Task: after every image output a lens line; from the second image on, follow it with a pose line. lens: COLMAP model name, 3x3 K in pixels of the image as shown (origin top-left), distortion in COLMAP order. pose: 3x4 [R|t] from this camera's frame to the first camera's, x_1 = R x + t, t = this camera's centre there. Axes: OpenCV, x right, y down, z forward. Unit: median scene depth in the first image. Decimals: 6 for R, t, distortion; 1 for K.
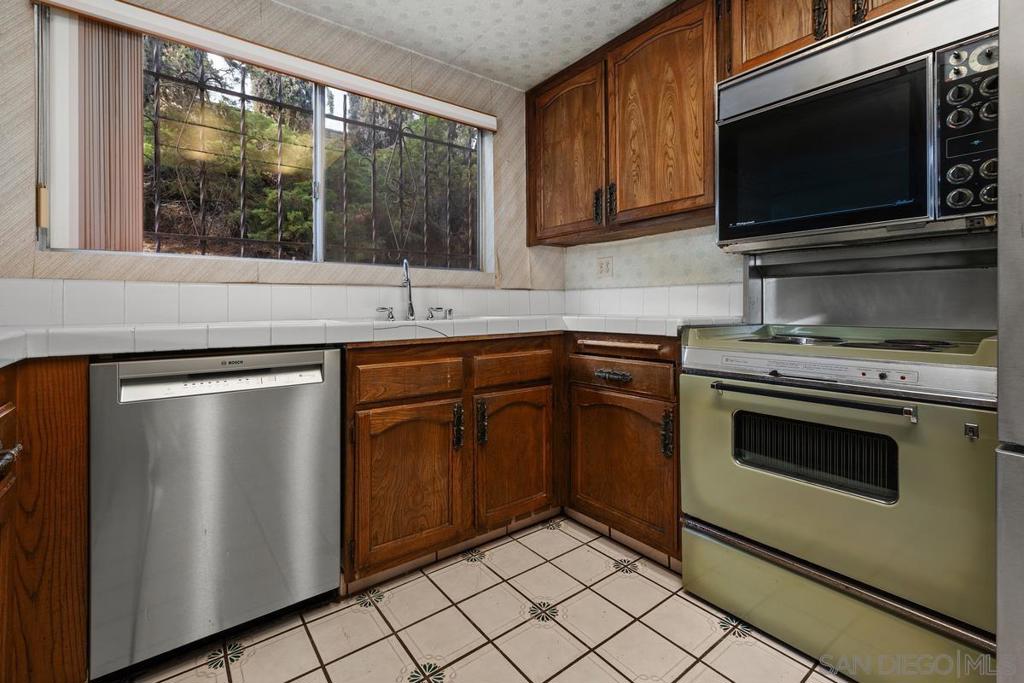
lens RADIAL K [[460.3, 0, 512.9], [0, 460.3, 306.2], [0, 0, 1]] dist [0.000729, 0.000064]
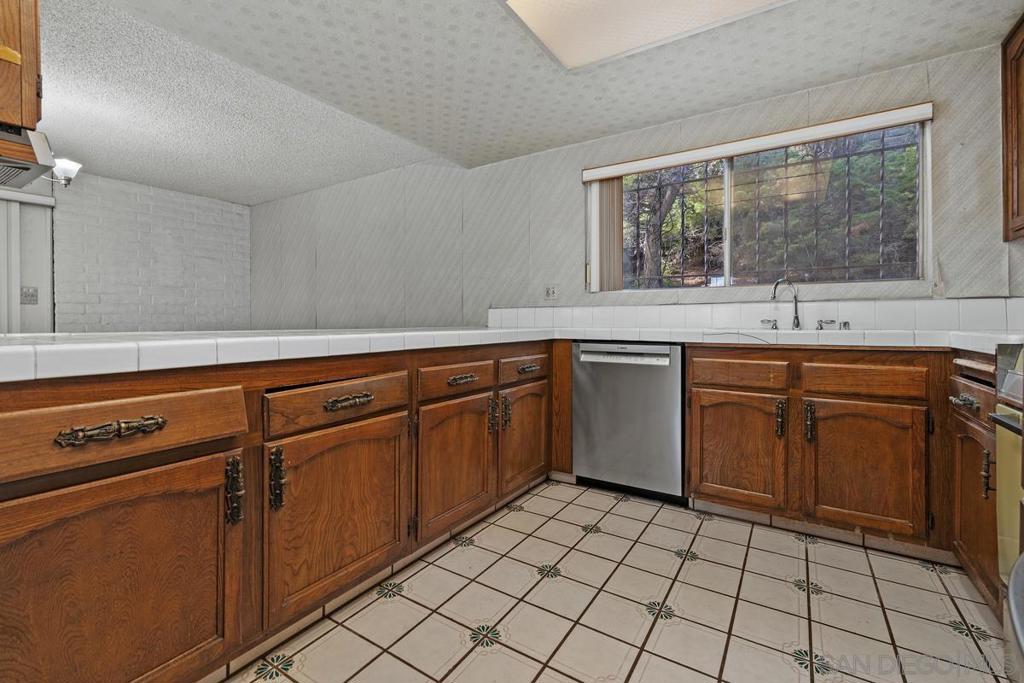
lens RADIAL K [[445.9, 0, 518.8], [0, 445.9, 322.0], [0, 0, 1]] dist [-0.000562, -0.000095]
pose [[0.347008, 0.005311, -0.937847, 0.720551], [0.001030, 0.999981, 0.006044, 0.000723], [0.937862, -0.003064, 0.346996, -0.043213]]
